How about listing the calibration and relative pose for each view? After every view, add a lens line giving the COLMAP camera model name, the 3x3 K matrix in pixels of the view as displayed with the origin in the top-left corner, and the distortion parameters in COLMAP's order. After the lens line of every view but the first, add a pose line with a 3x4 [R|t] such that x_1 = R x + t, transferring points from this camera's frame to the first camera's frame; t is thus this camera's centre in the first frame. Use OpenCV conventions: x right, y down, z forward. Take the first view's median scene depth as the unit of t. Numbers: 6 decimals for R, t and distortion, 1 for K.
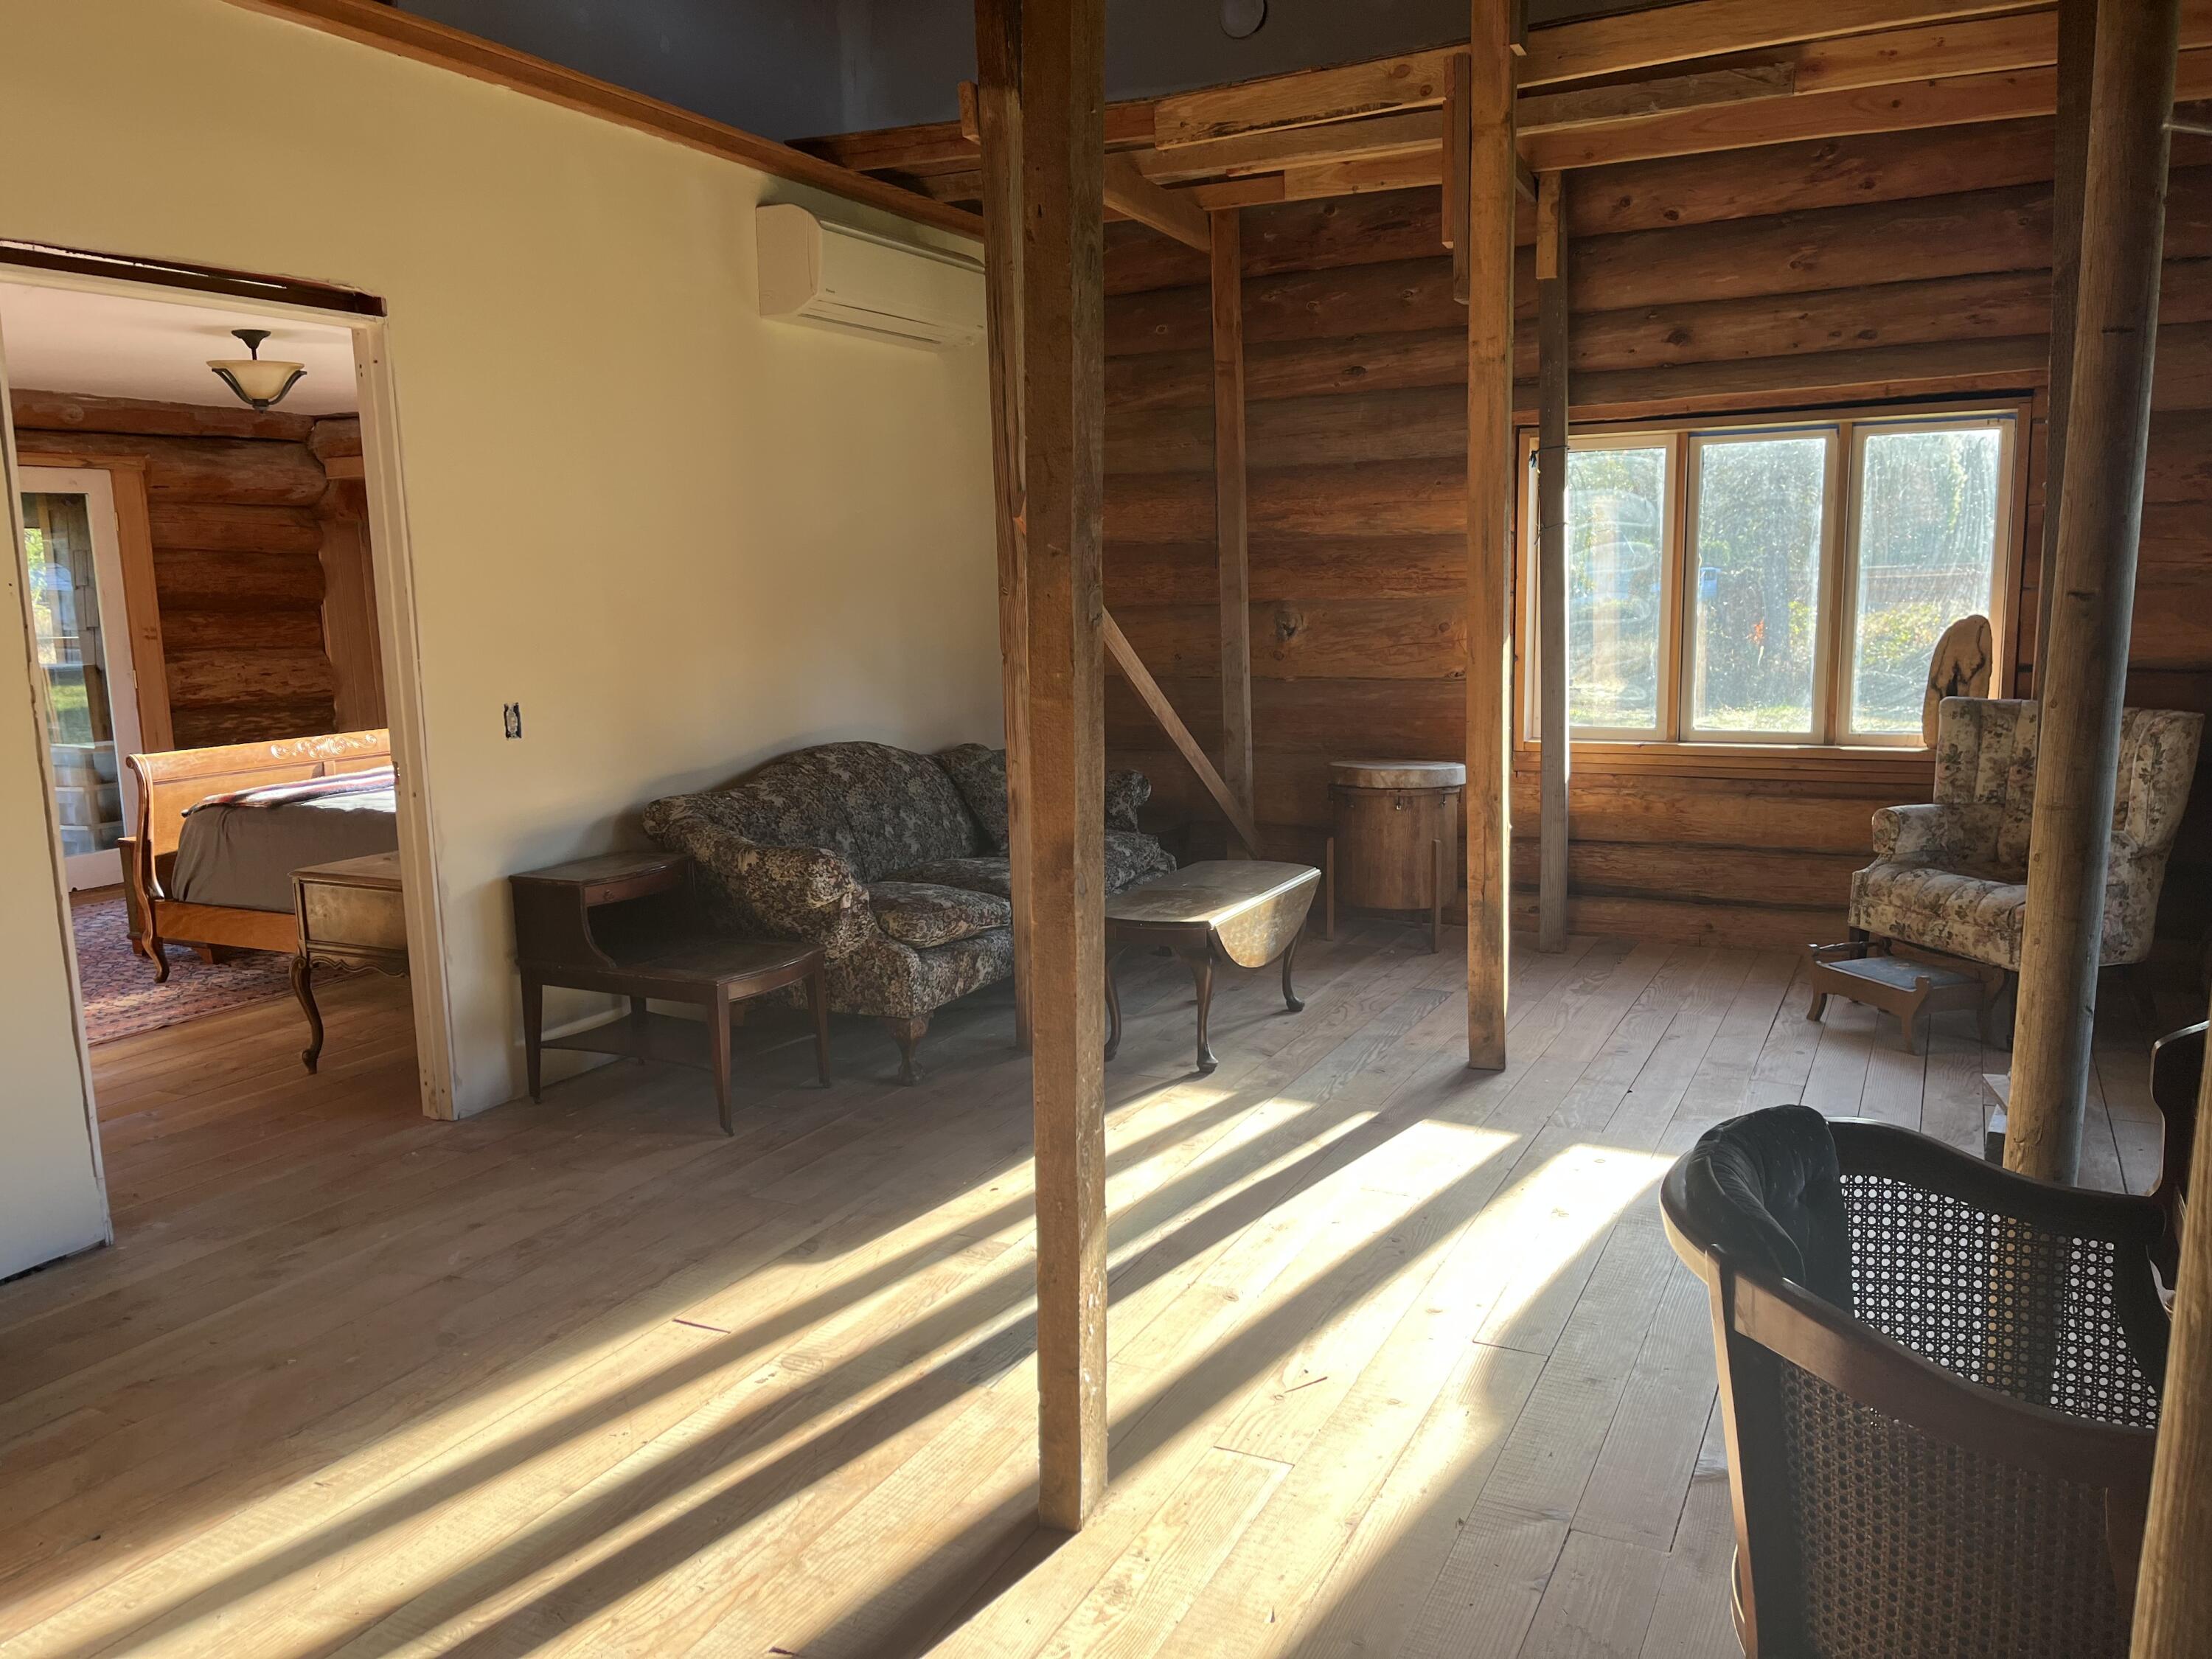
lens RADIAL K [[1664.2, 0, 1097.2], [0, 1664.2, 840.2], [0, 0, 1]] dist [0.072453, -0.098769]
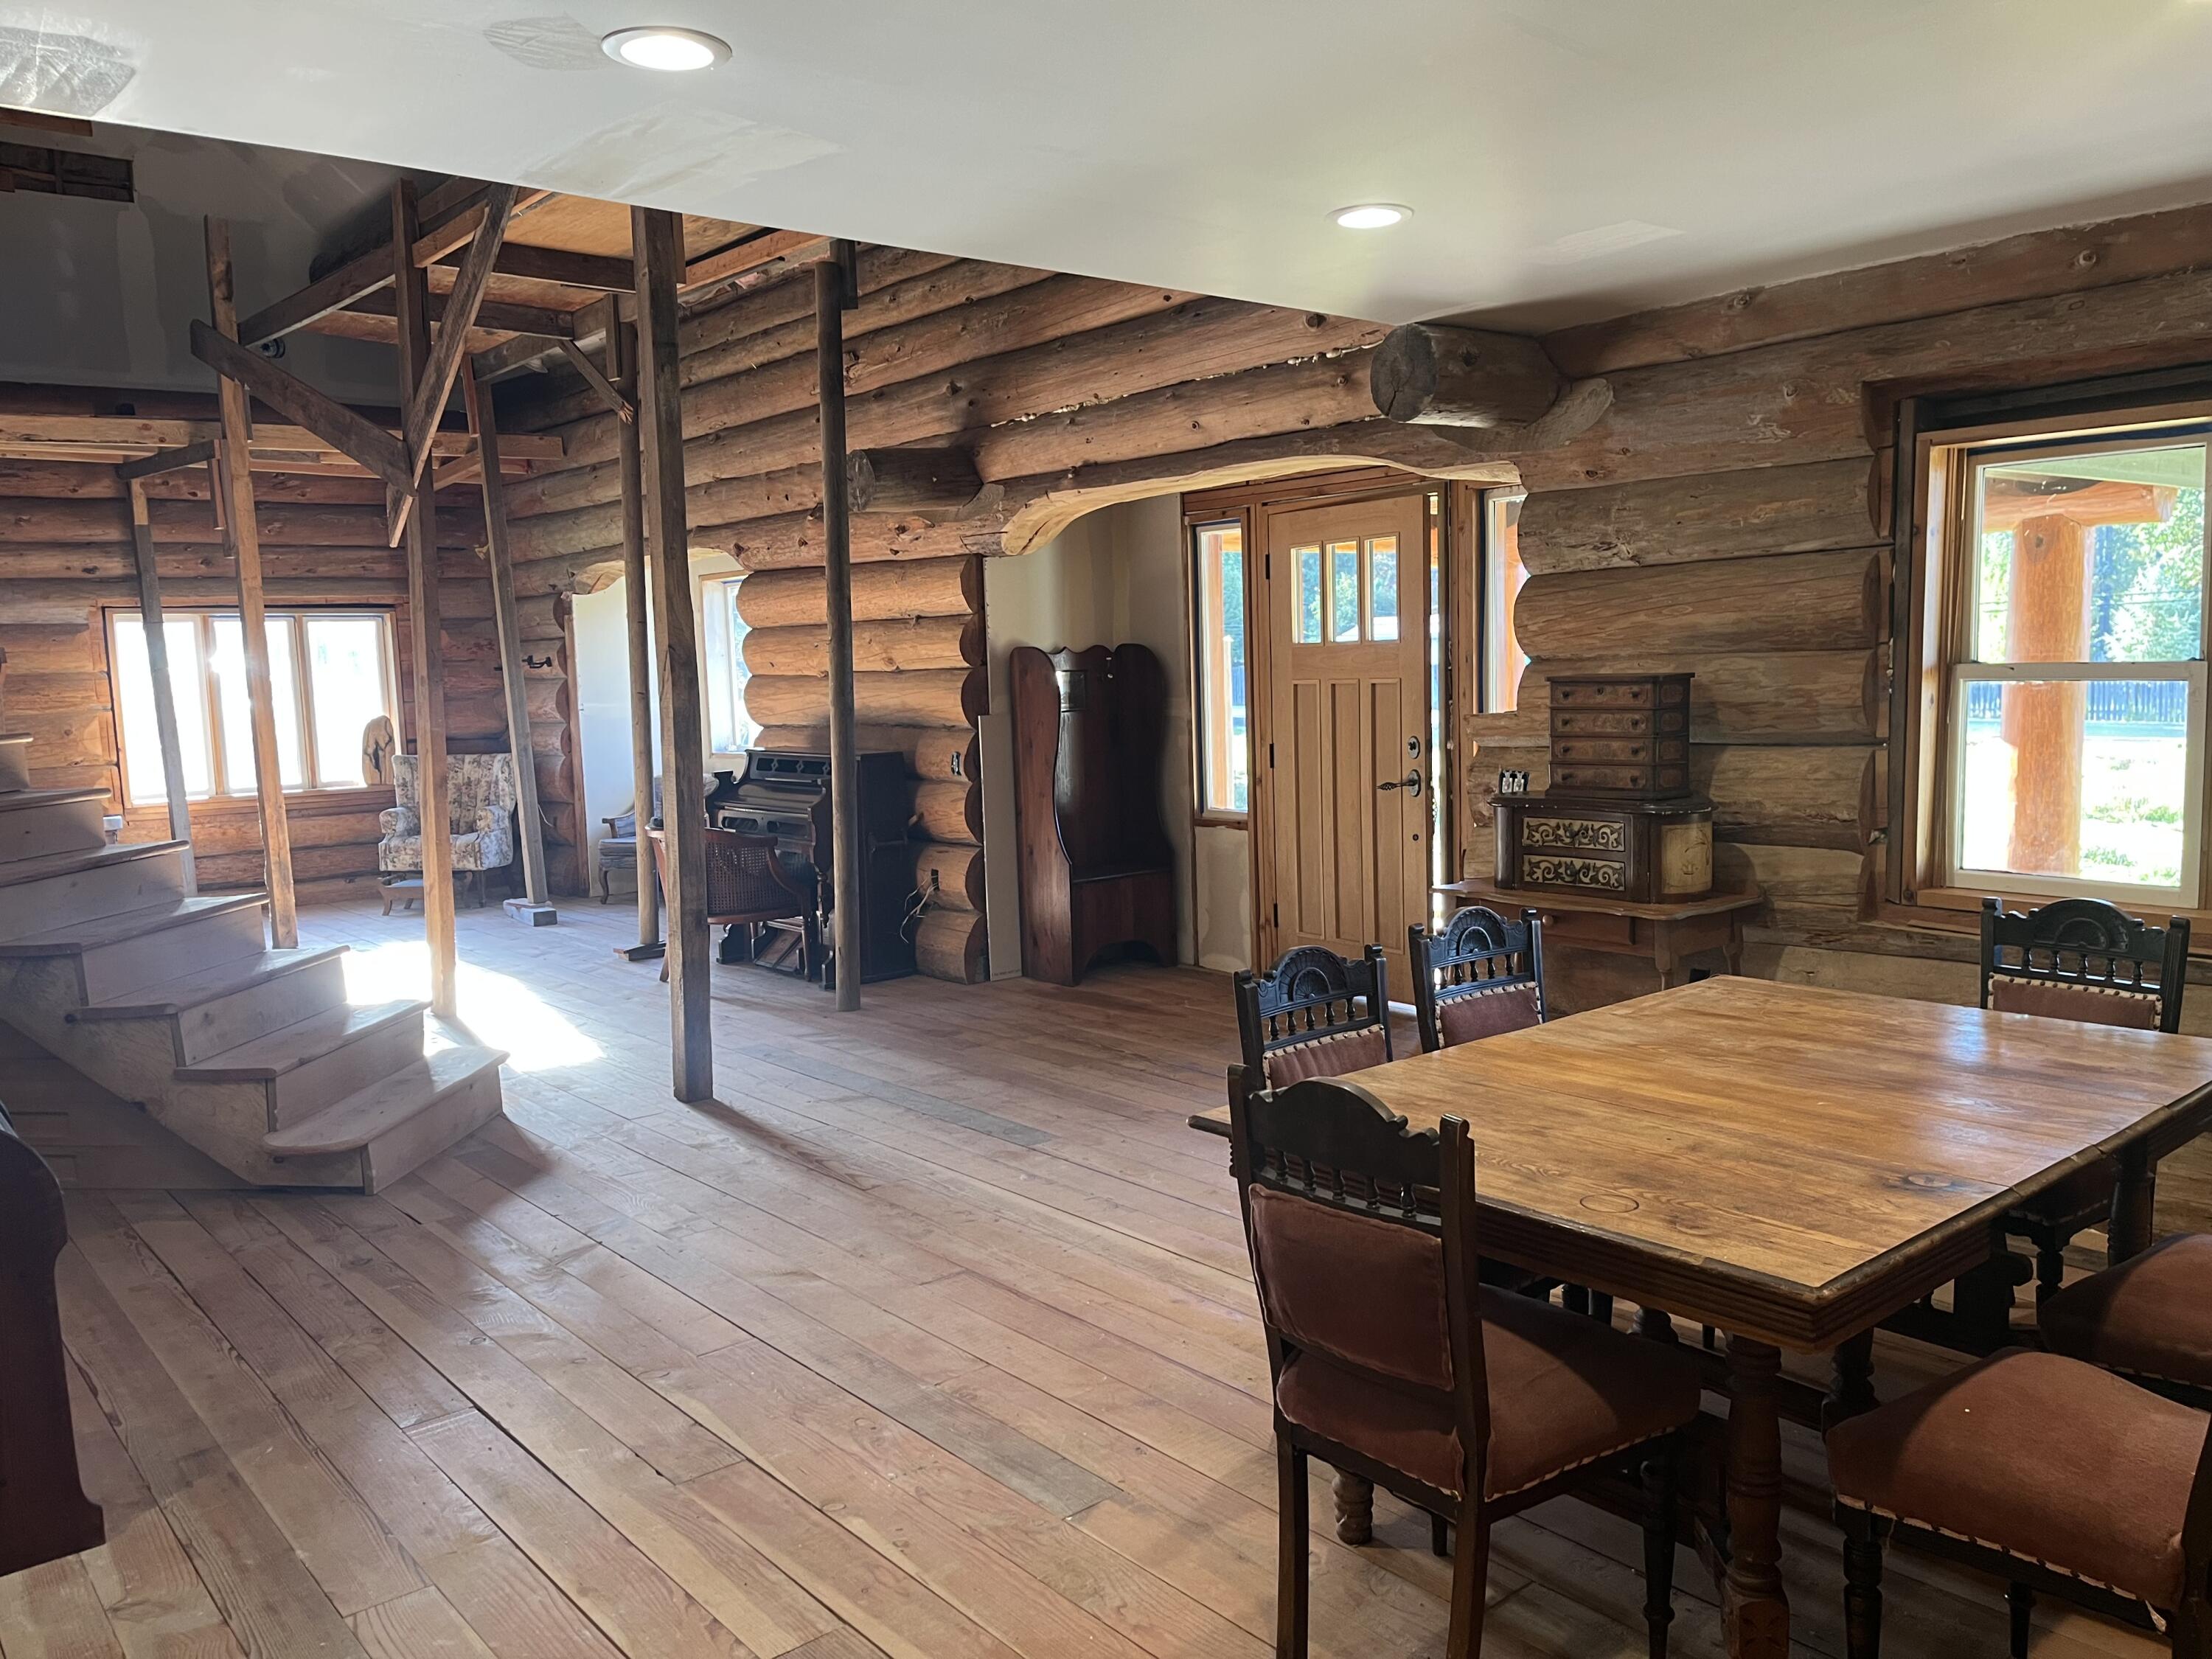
lens RADIAL K [[1664.2, 0, 1128.2], [0, 1664.2, 841.7], [0, 0, 1]] dist [0.072453, -0.098769]
pose [[0.380773, -0.091416, 0.920139, -0.978457], [0.164800, 0.985878, 0.029749, 0.097802], [-0.909864, 0.140312, 0.390461, -0.543434]]
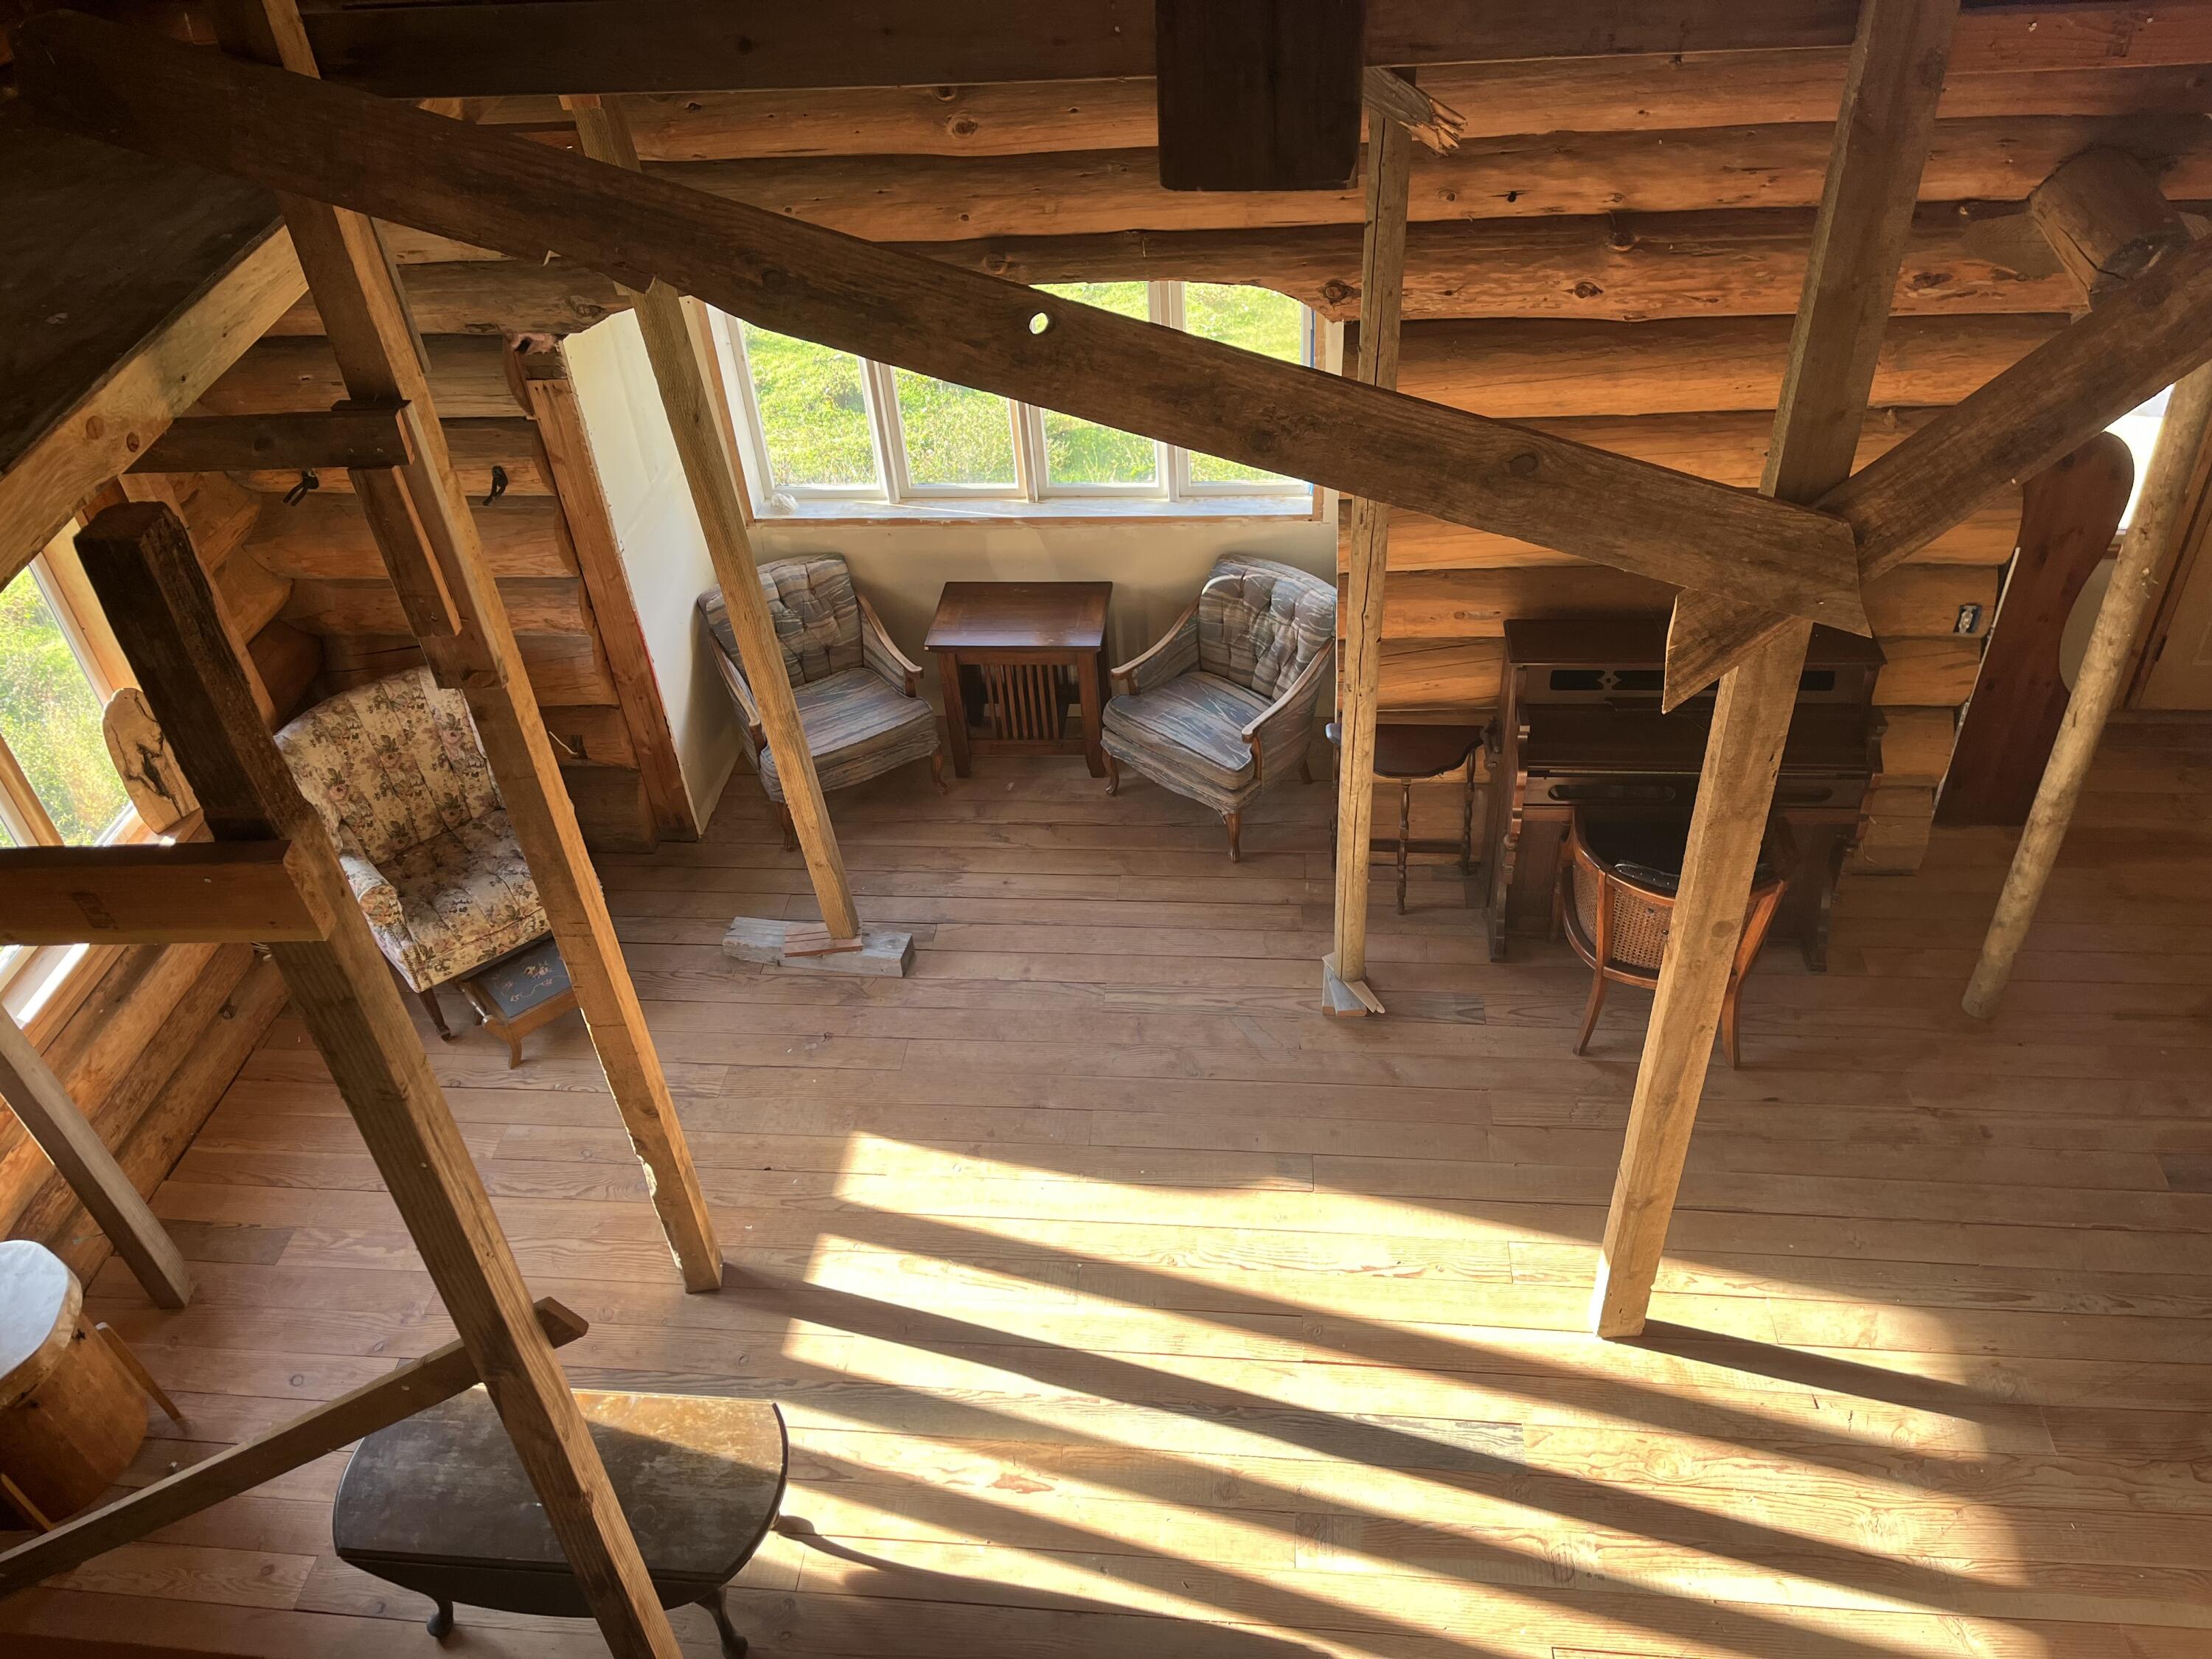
lens RADIAL K [[1664.2, 0, 1109.9], [0, 1664.2, 845.2], [0, 0, 1]] dist [0.072453, -0.098769]
pose [[-0.359087, -0.559690, 0.746863, -0.387631], [0.212562, 0.730160, 0.649372, -0.553181], [-0.908776, 0.391936, -0.143222, 0.695577]]
